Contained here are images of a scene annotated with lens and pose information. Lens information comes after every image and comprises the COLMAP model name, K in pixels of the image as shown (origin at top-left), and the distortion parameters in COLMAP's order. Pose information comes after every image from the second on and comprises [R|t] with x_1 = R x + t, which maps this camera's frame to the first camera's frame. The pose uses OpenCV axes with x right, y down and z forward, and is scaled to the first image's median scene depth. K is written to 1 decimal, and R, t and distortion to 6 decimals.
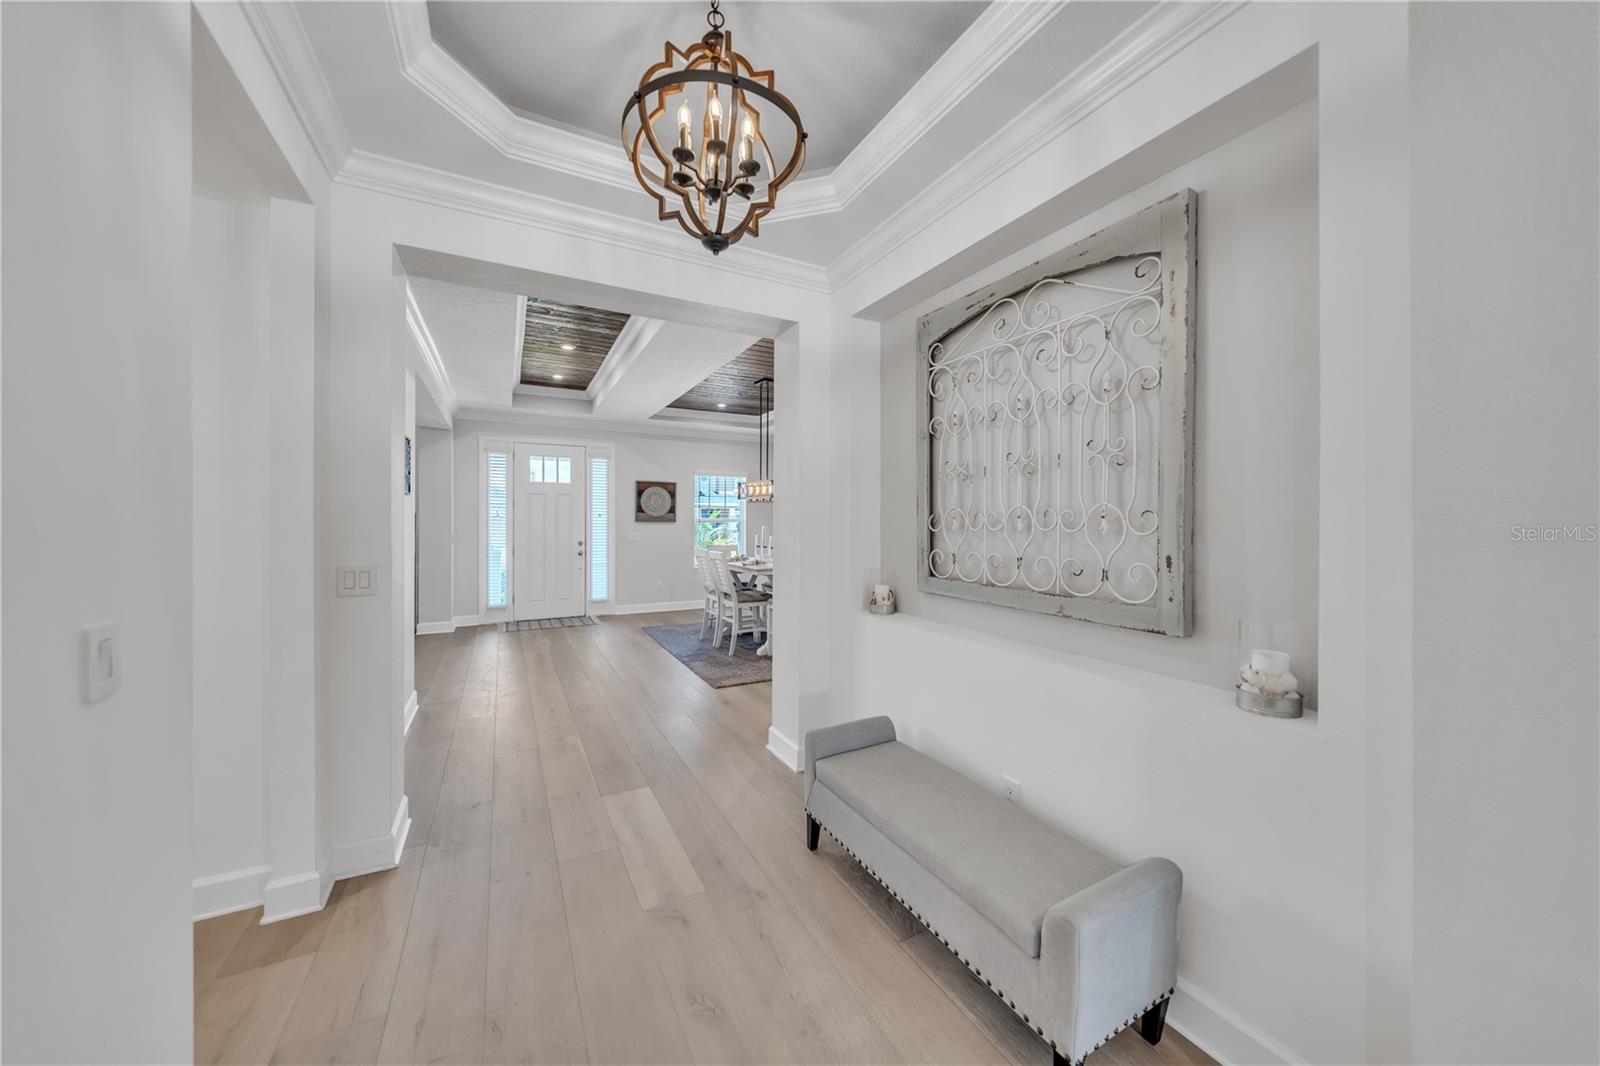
lens RADIAL K [[550.3, 0, 799.2], [0, 550.3, 526.6], [0, 0, 1]] dist [-0.001262, -0.000085]
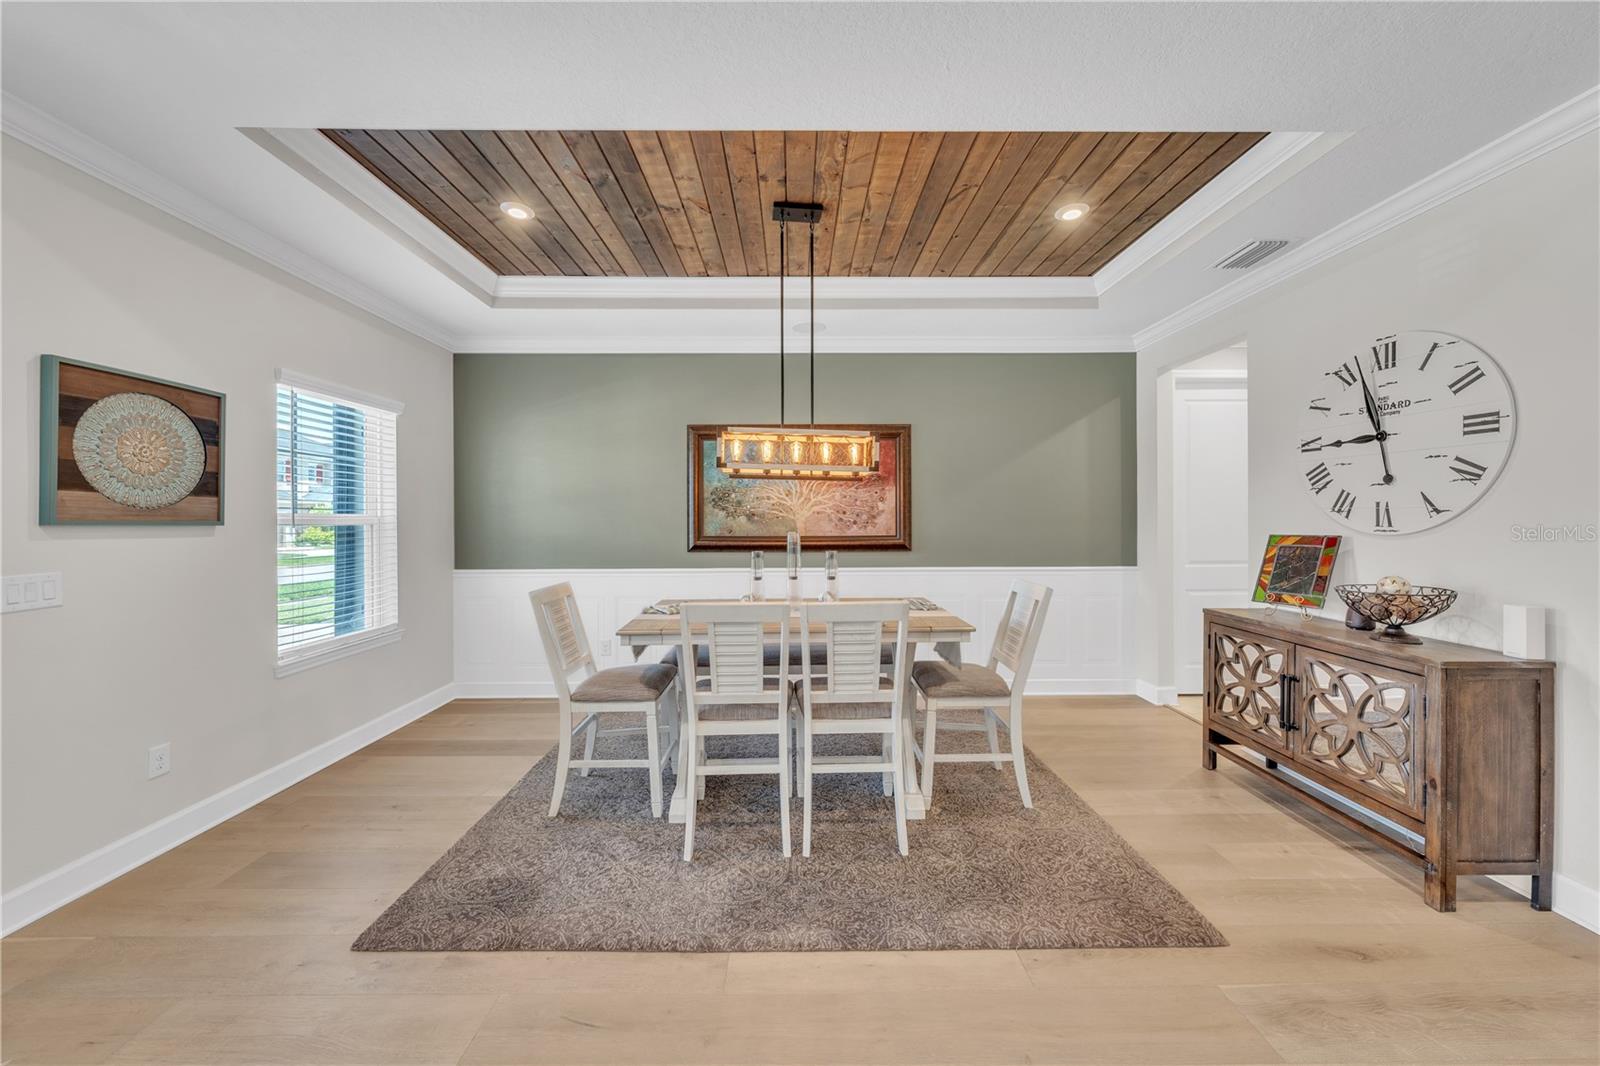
lens RADIAL K [[550.3, 0, 799.2], [0, 550.3, 526.6], [0, 0, 1]] dist [-0.001262, -0.000085]
pose [[0.462320, -0.021423, 0.886454, -0.390741], [0.011978, 0.999768, 0.017914, -0.010217], [-0.886632, 0.002336, 0.462470, 0.657359]]
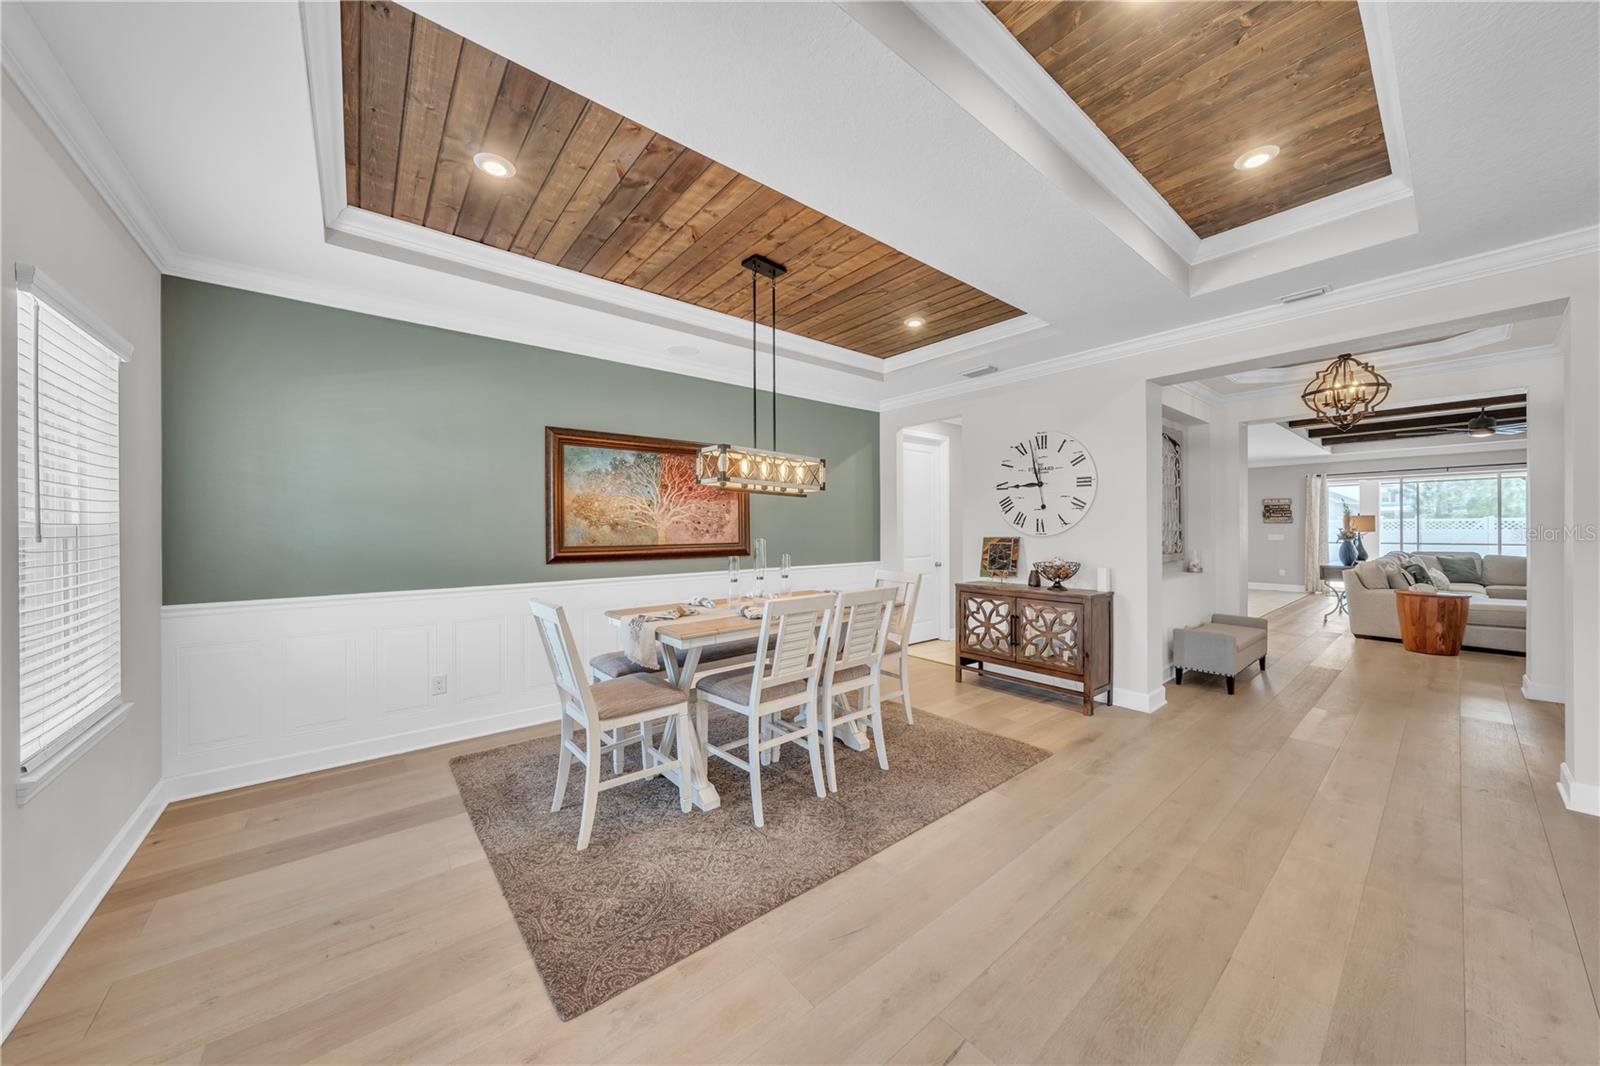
lens RADIAL K [[531.7, 0, 792.7], [0, 531.7, 536.2], [0, 0, 1]] dist [-0.000465, -0.000093]
pose [[-0.181706, -0.021948, 0.983108, -0.486010], [0.008240, 0.999682, 0.023841, -0.011937], [-0.983318, 0.012433, -0.181468, 0.899660]]
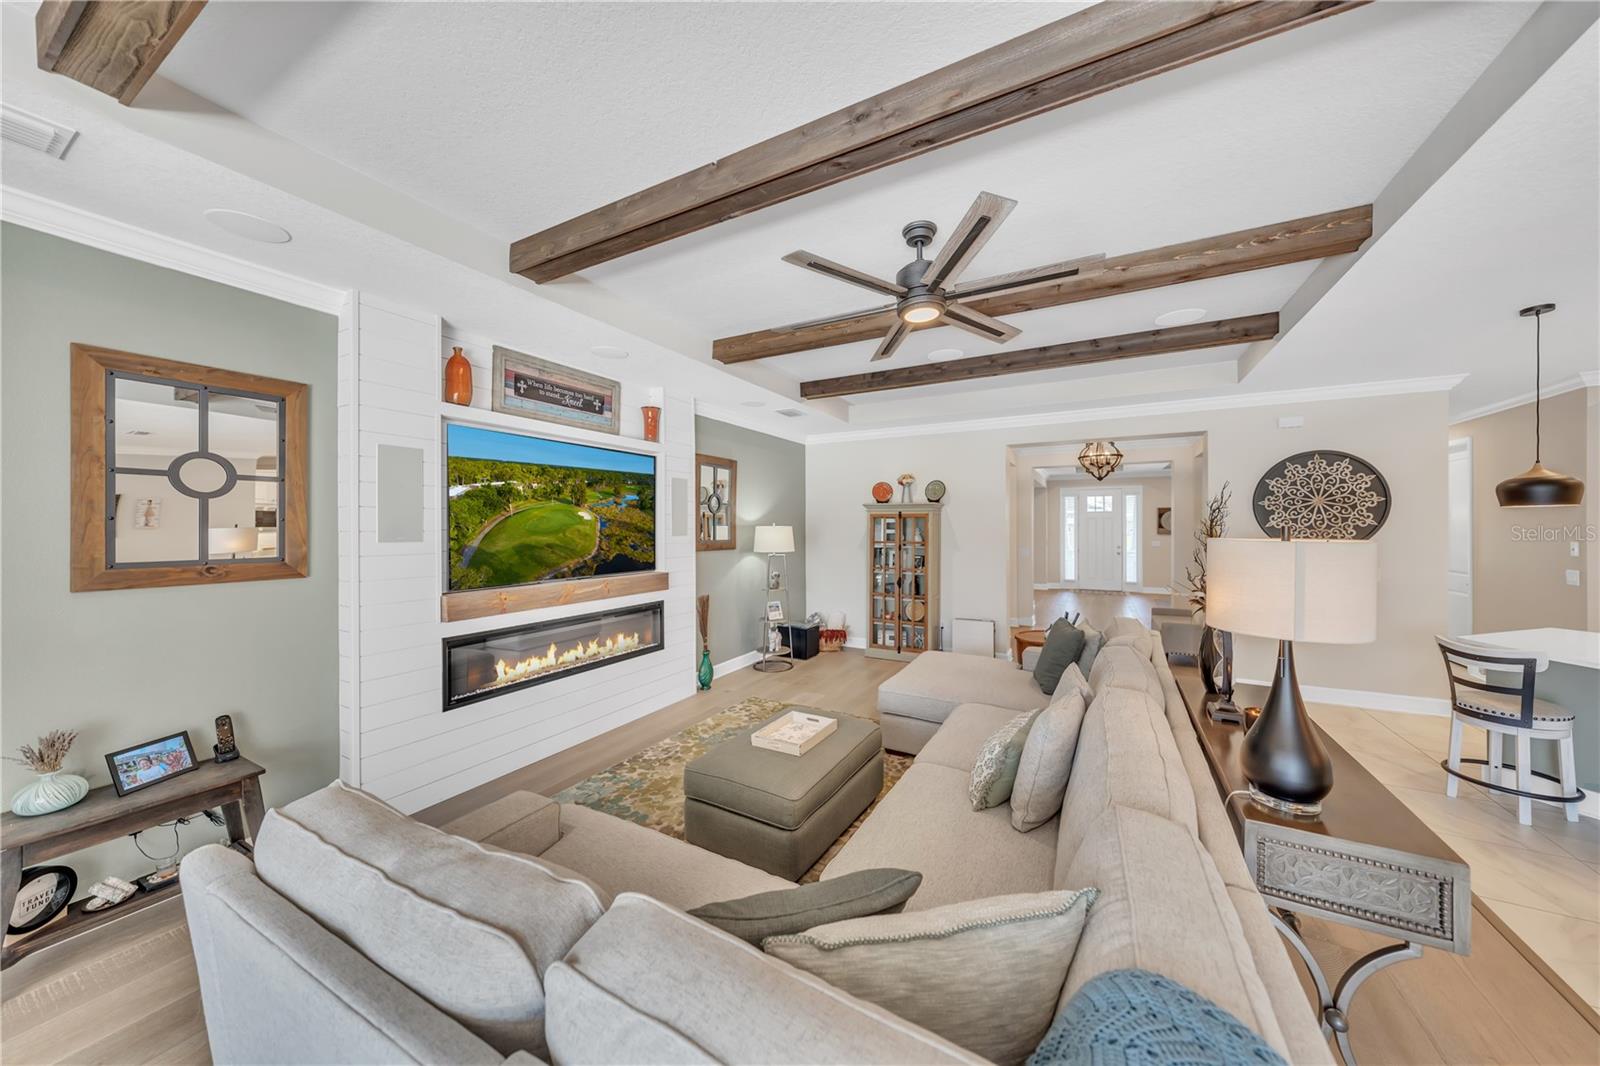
lens RADIAL K [[540.0, 0, 800.4], [0, 540.0, 525.8], [0, 0, 1]] dist [-0.001210, -0.000014]
pose [[0.547094, -0.006366, -0.837047, 0.462015], [-0.000419, 0.999969, -0.007879, -0.020146], [0.837071, 0.004661, 0.547074, -0.728852]]
